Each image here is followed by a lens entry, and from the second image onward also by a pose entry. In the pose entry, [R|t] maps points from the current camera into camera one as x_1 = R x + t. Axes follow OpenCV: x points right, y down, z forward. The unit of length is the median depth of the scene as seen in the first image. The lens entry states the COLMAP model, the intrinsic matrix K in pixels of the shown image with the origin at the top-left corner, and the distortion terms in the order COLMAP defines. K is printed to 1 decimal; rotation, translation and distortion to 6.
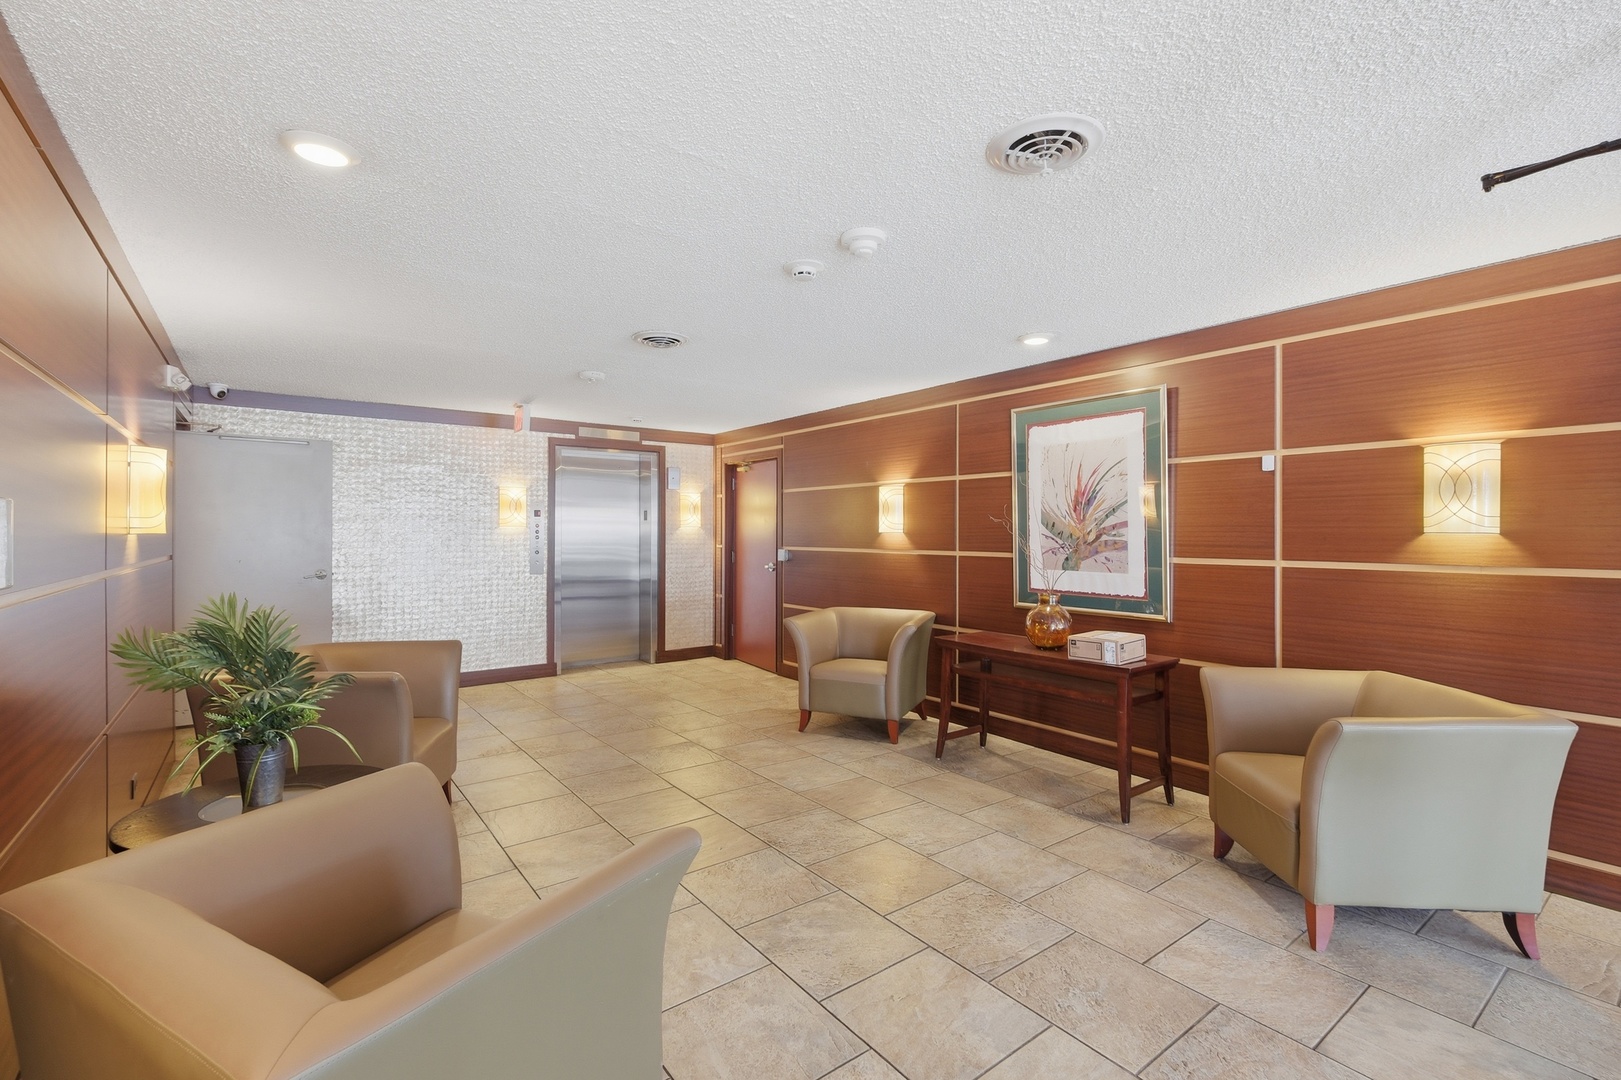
lens RADIAL K [[715.0, 0, 819.7], [0, 715.0, 530.0], [0, 0, 1]] dist [-0.004172, -0.000093]
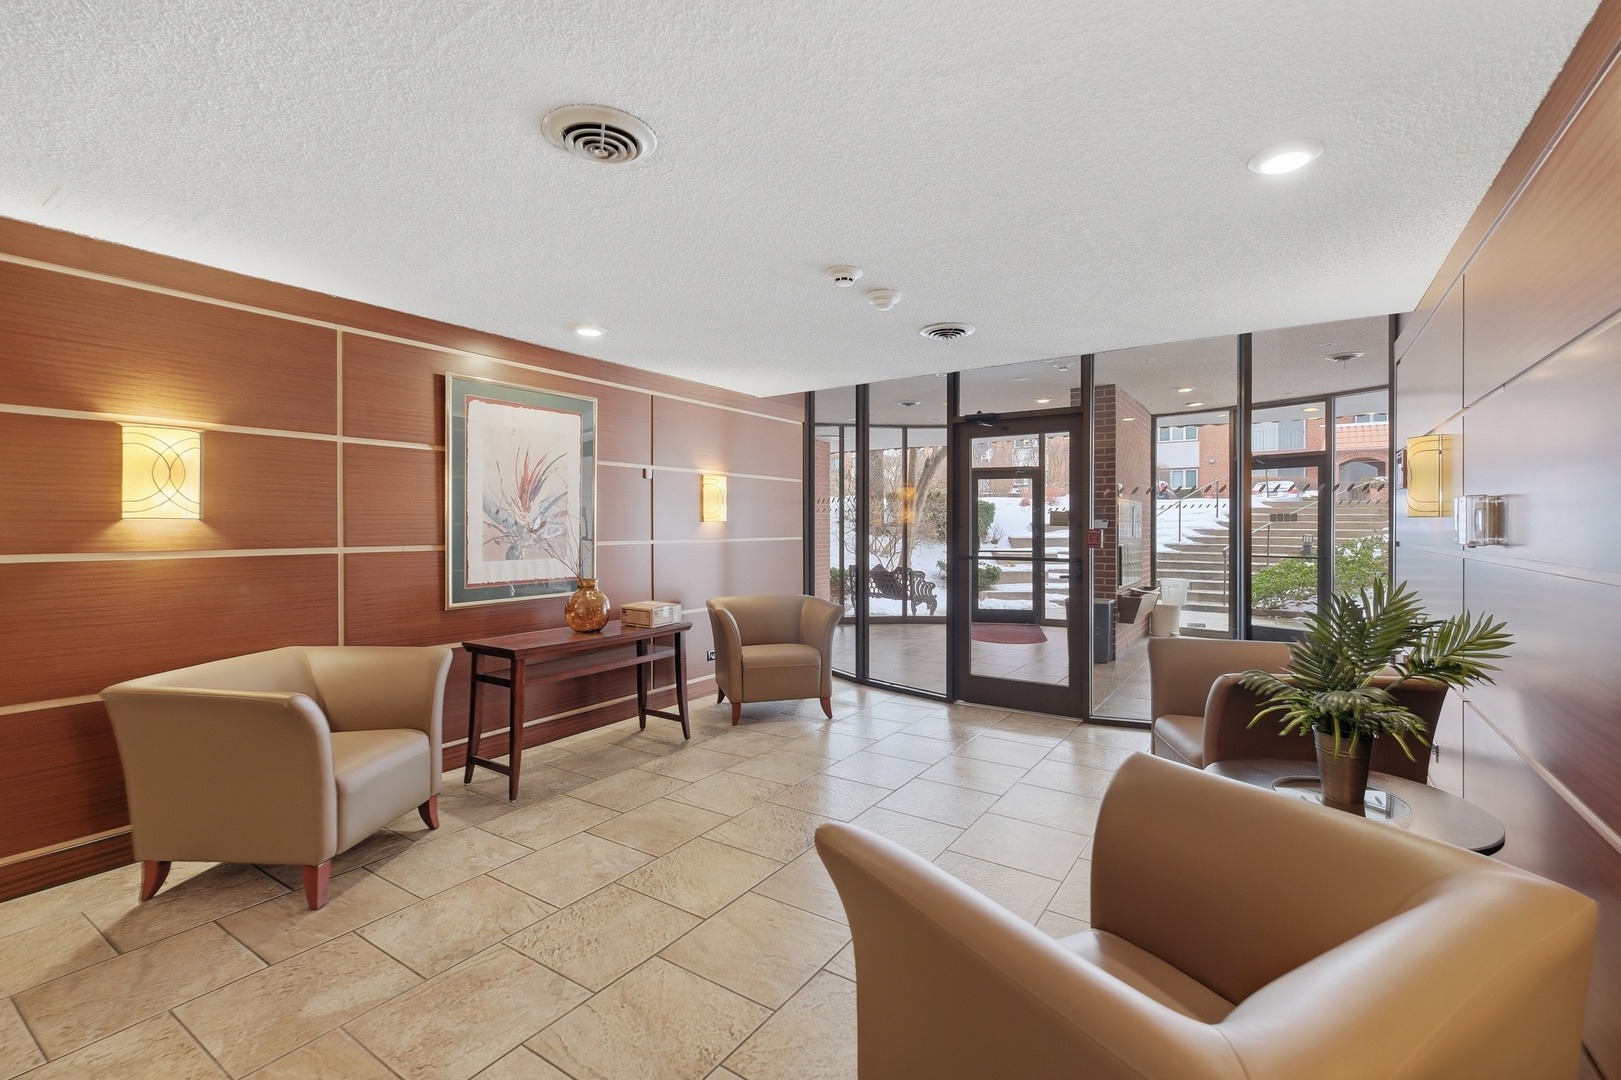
lens RADIAL K [[715.0, 0, 818.3], [0, 715.0, 541.6], [0, 0, 1]] dist [-0.004172, -0.000093]
pose [[-0.331433, -0.028130, 0.943059, -0.694859], [-0.010422, 0.999604, 0.026154, 0.002569], [-0.943421, -0.001161, -0.331595, 0.935205]]
